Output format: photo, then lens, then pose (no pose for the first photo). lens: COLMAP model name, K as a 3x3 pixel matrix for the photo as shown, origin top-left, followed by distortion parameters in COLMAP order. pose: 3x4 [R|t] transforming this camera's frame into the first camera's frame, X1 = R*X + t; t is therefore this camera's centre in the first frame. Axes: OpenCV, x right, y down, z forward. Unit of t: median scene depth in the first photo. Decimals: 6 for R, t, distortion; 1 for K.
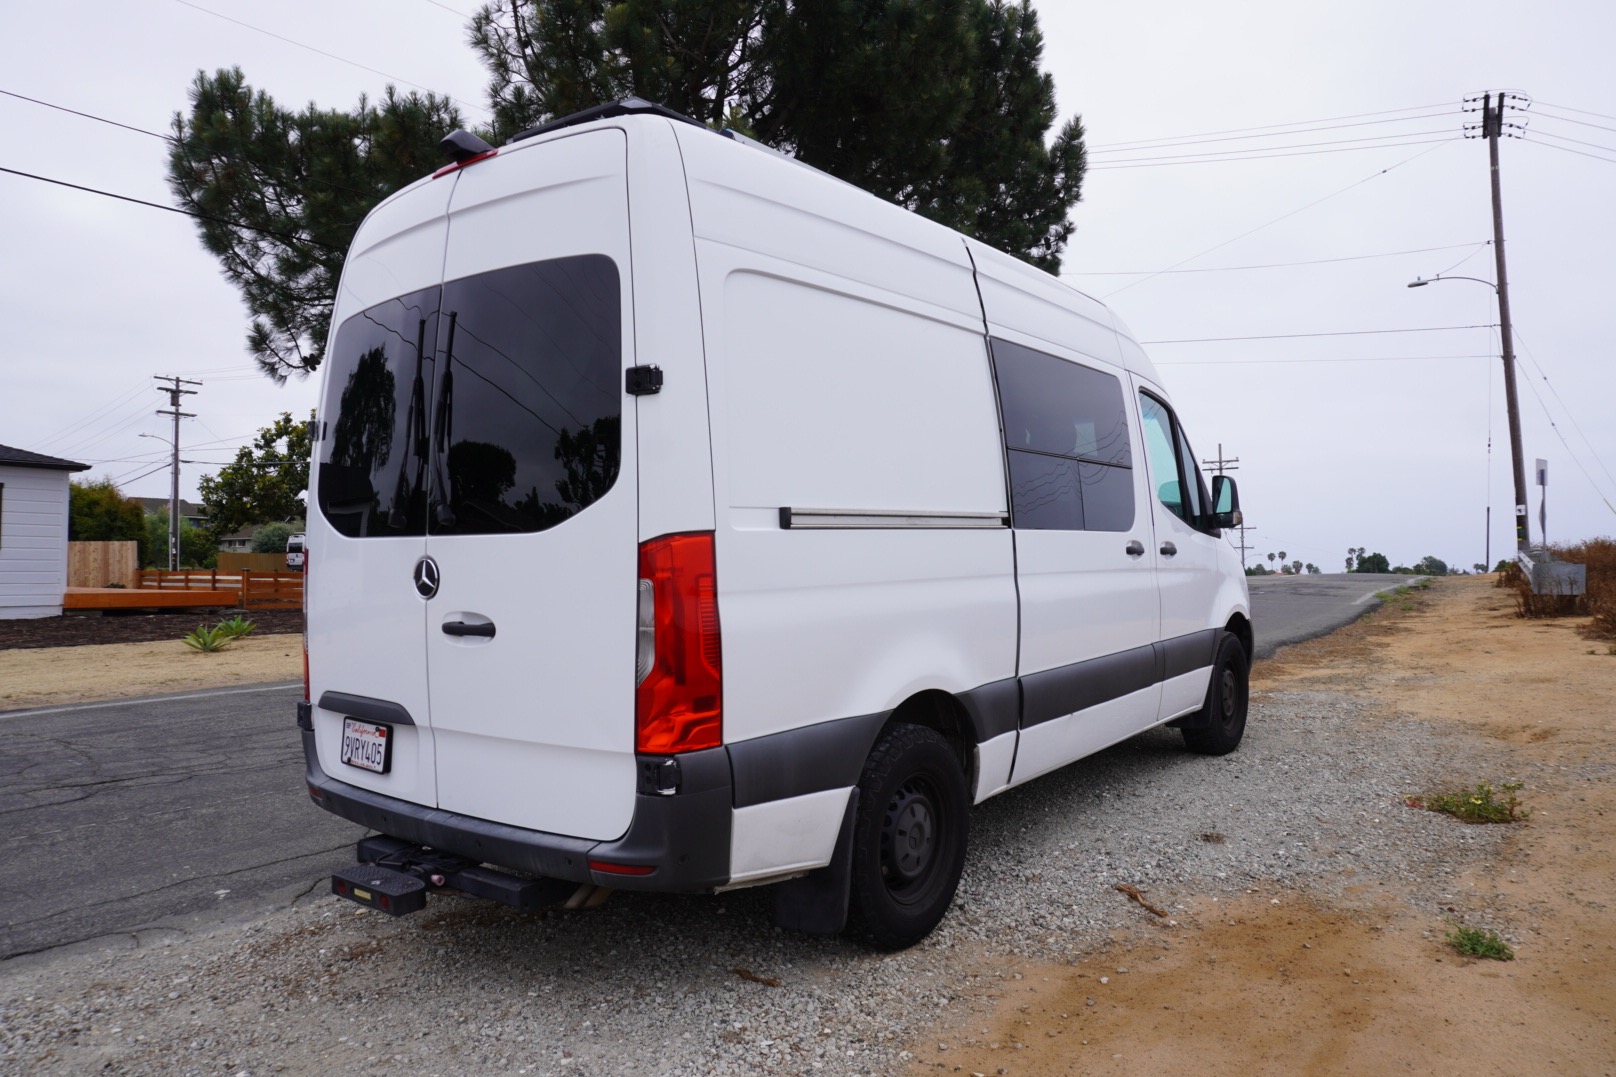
lens RADIAL K [[1058.4, 0, 806.9], [0, 1058.4, 543.1], [0, 0, 1]] dist [-0.005352, 0.002577]
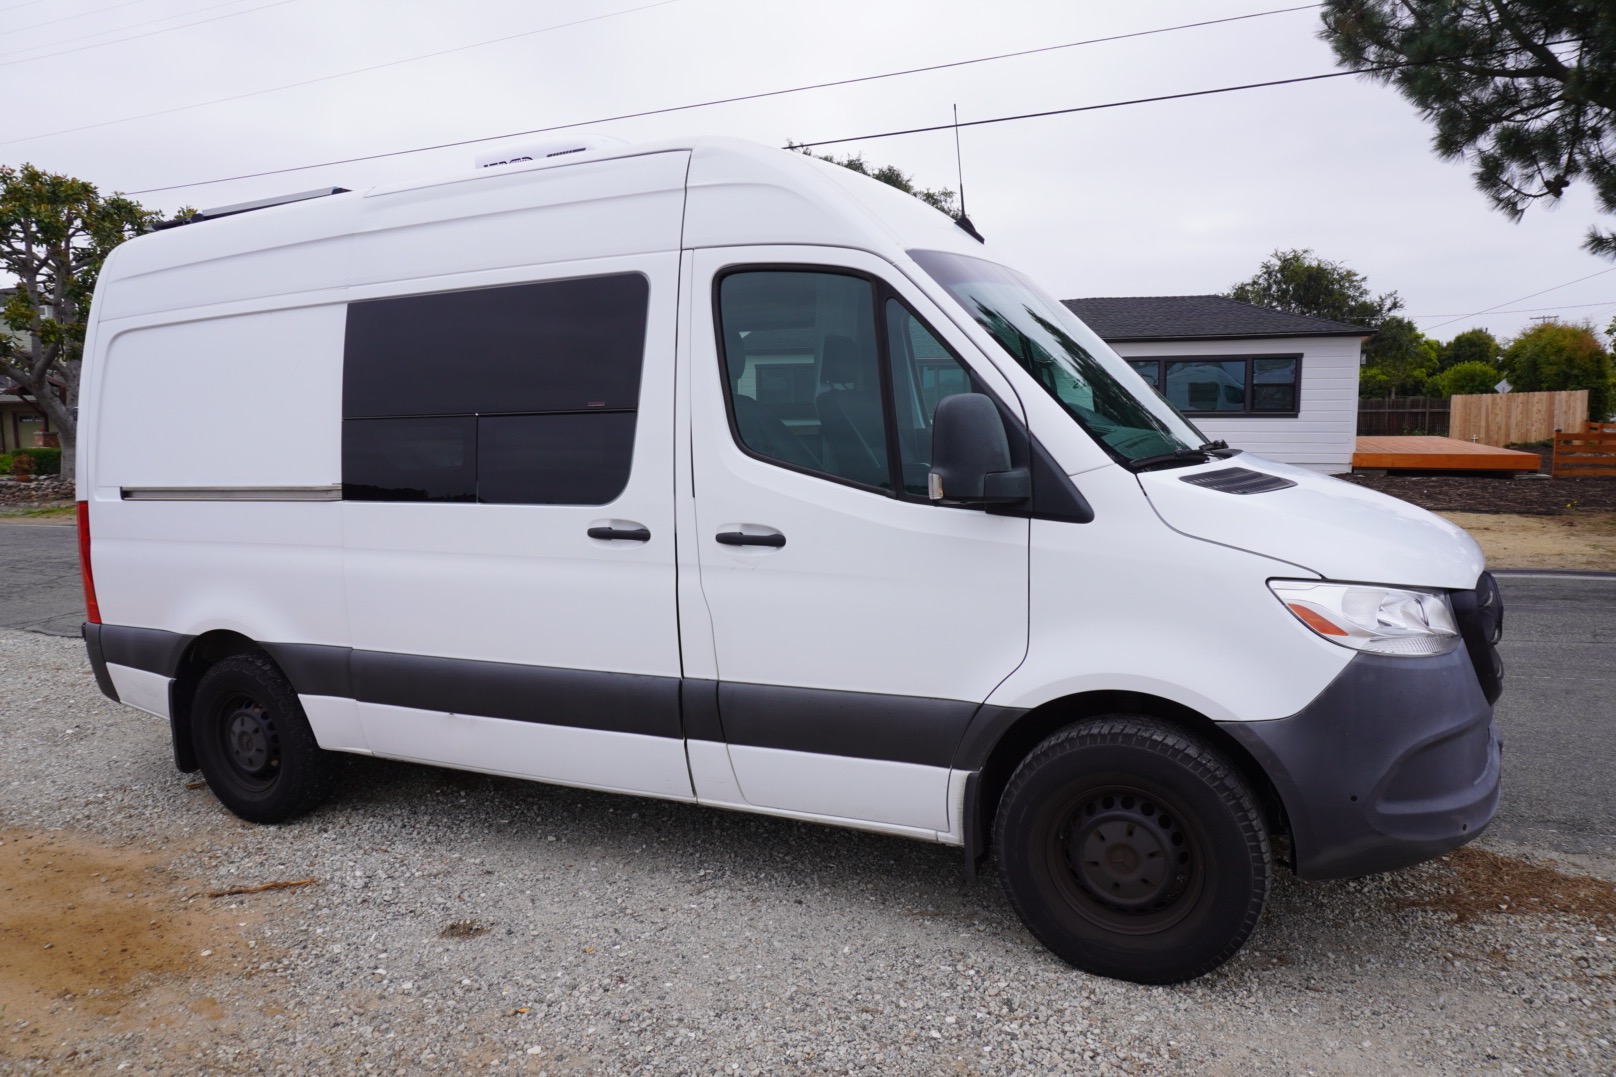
lens RADIAL K [[1058.4, 0, 804.8], [0, 1058.4, 531.8], [0, 0, 1]] dist [-0.005352, 0.002577]
pose [[0.215358, 0.110070, -0.970312, 1.015159], [0.029381, 0.992447, 0.119102, -0.073056], [0.976093, -0.054158, 0.210497, 0.985854]]
